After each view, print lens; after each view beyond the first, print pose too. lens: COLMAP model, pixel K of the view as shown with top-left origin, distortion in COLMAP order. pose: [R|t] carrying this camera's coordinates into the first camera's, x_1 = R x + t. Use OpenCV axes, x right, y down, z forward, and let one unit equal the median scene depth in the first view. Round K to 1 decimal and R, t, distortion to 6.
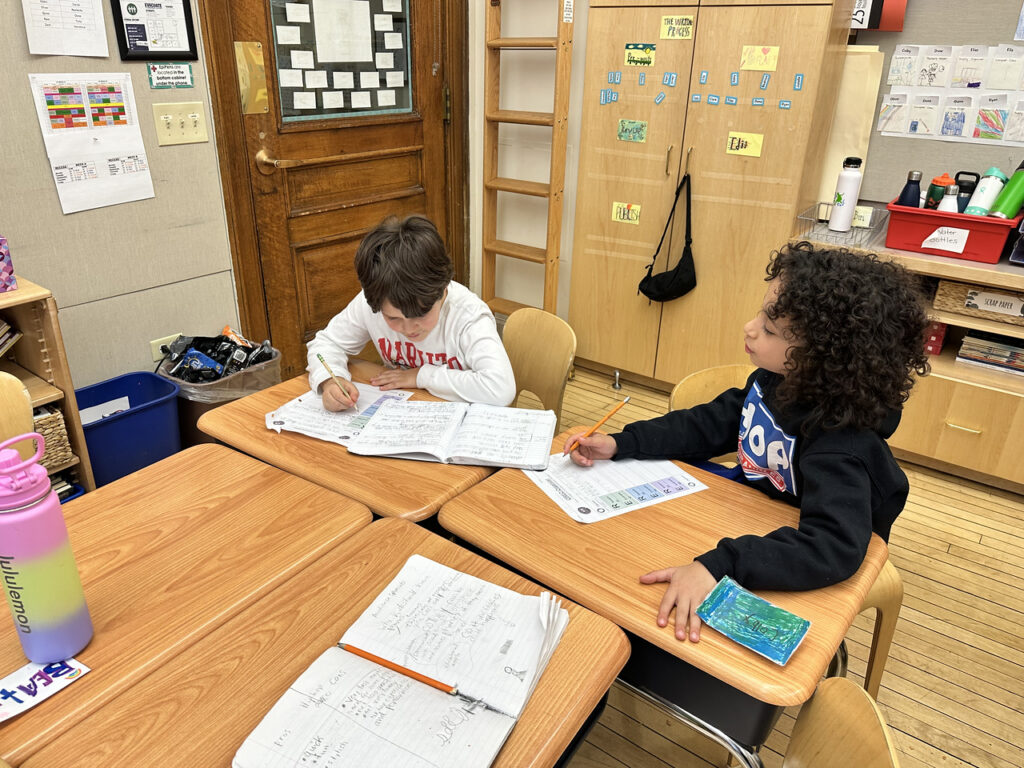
lens RADIAL K [[740.3, 0, 511.3], [0, 740.3, 397.1], [0, 0, 1]] dist [-0.006182, -0.009911]
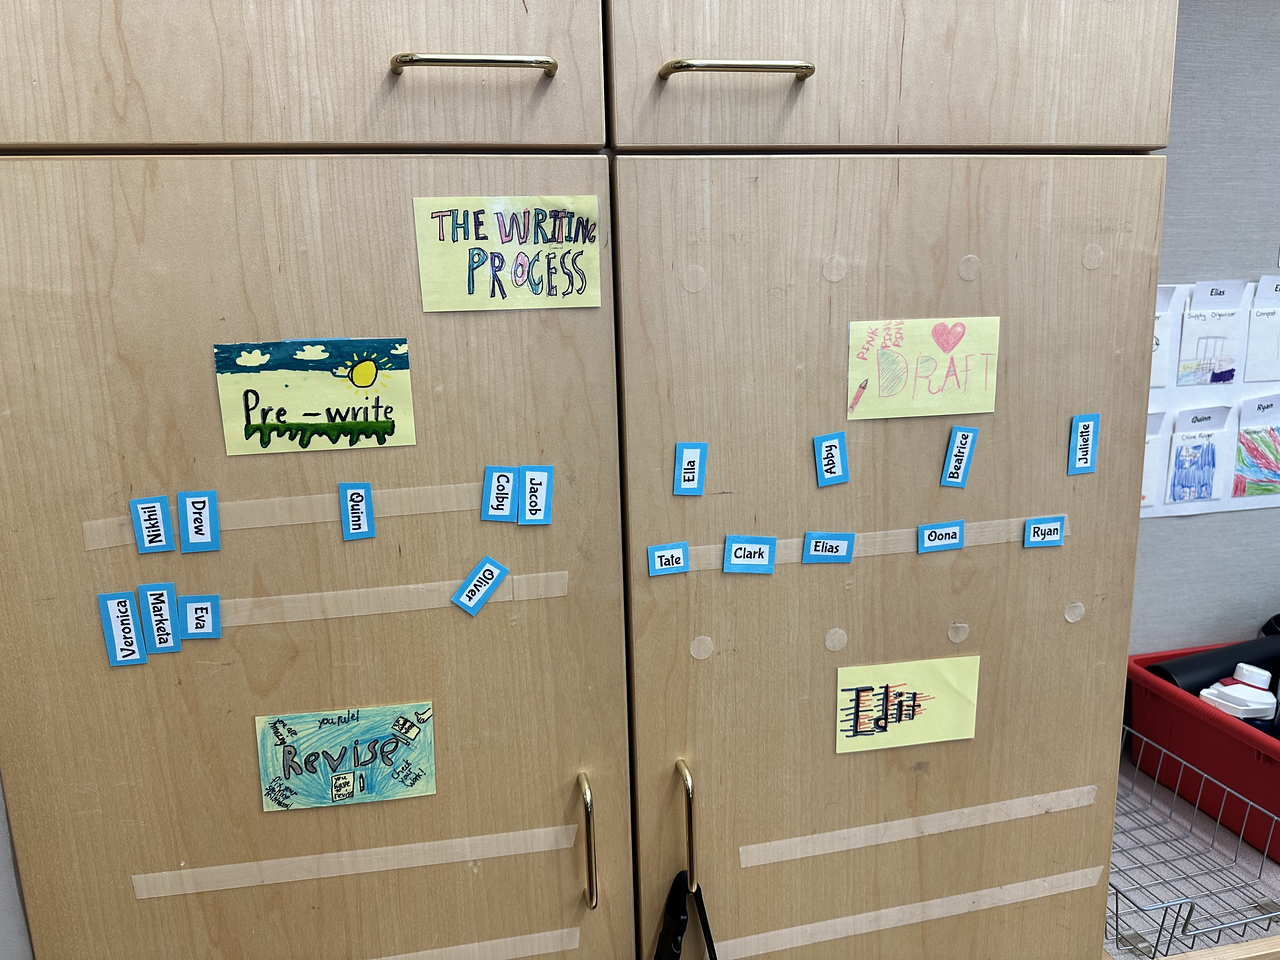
lens RADIAL K [[925.3, 0, 639.1], [0, 925.3, 496.4], [0, 0, 1]] dist [-0.006182, -0.009911]
pose [[0.670869, -0.197056, 0.714915, 0.060318], [0.353470, 0.932461, -0.074673, -0.408867], [-0.651916, 0.302797, 0.695212, 0.824070]]
